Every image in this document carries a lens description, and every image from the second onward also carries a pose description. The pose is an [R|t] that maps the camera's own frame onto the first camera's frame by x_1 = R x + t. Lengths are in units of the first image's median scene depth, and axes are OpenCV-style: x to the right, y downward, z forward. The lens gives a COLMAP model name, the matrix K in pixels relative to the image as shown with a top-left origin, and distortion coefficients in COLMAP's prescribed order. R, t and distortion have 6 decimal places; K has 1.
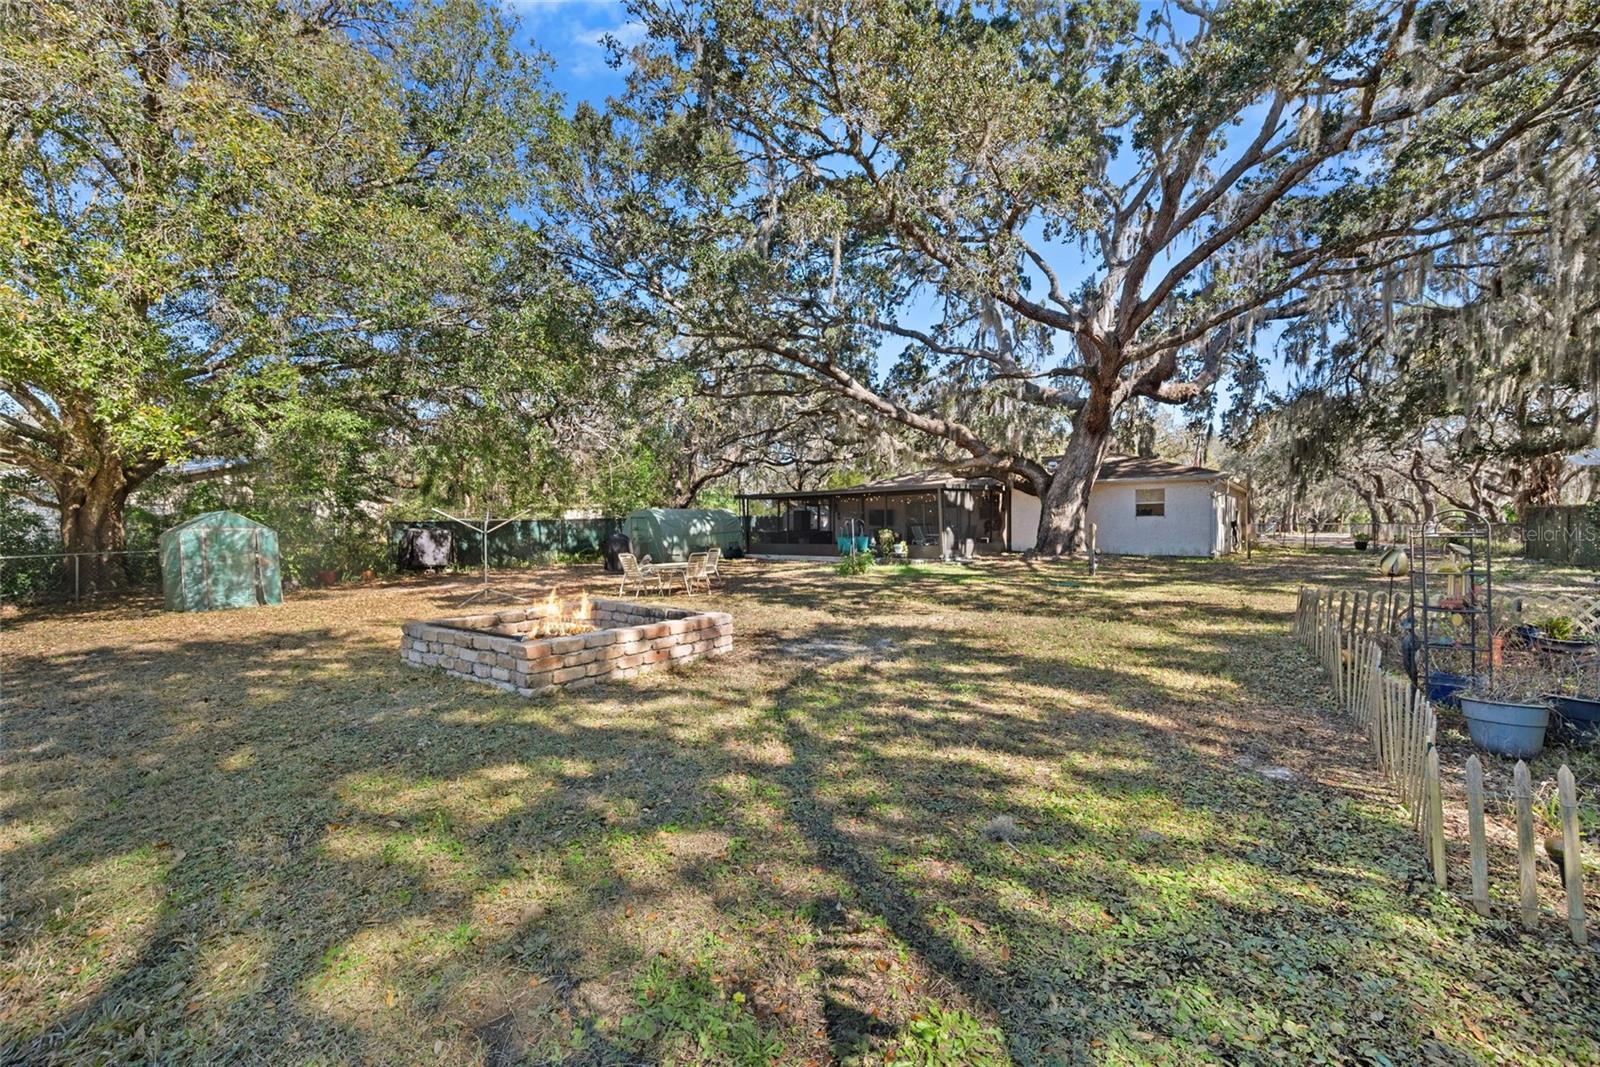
lens RADIAL K [[631.4, 0, 800.0], [0, 631.4, 533.5], [0, 0, 1]] dist [0.001817, -0.000555]
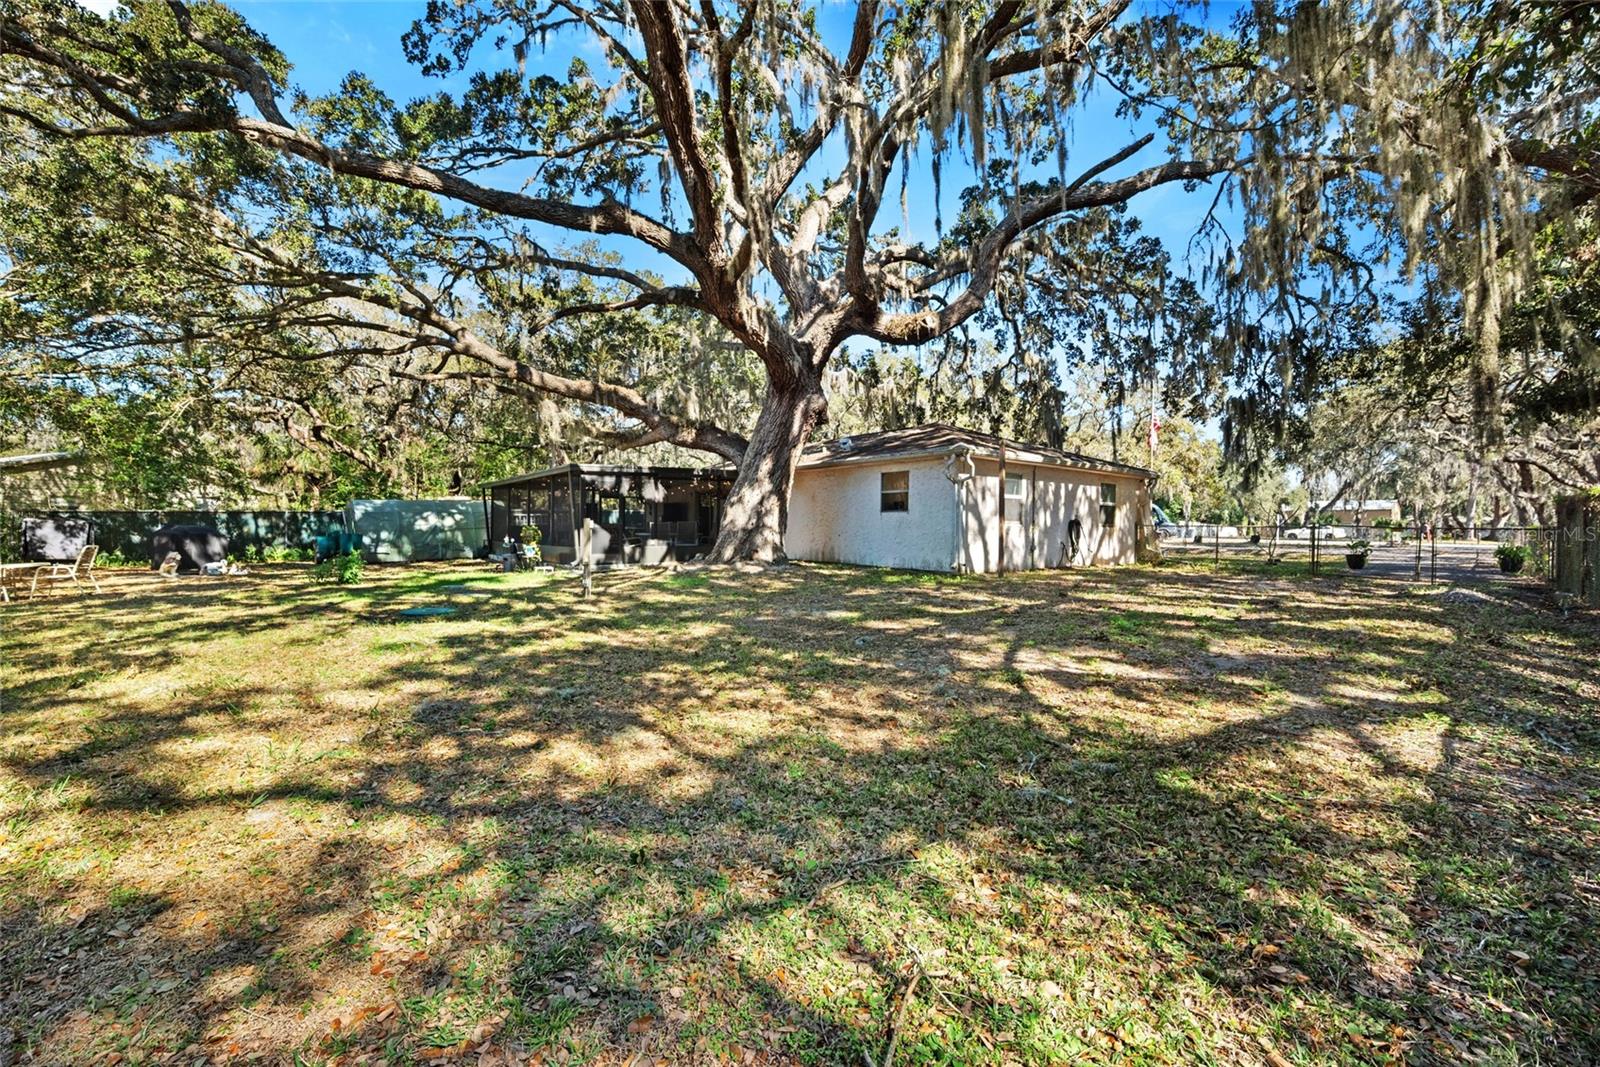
lens RADIAL K [[662.5, 0, 800.0], [0, 662.5, 533.5], [0, 0, 1]] dist [0.004383, 0.000901]
pose [[0.978738, 0.012708, -0.204720, 0.543392], [-0.013067, 0.999915, -0.000401, 0.000205], [0.204697, 0.003068, 0.978821, 0.242324]]
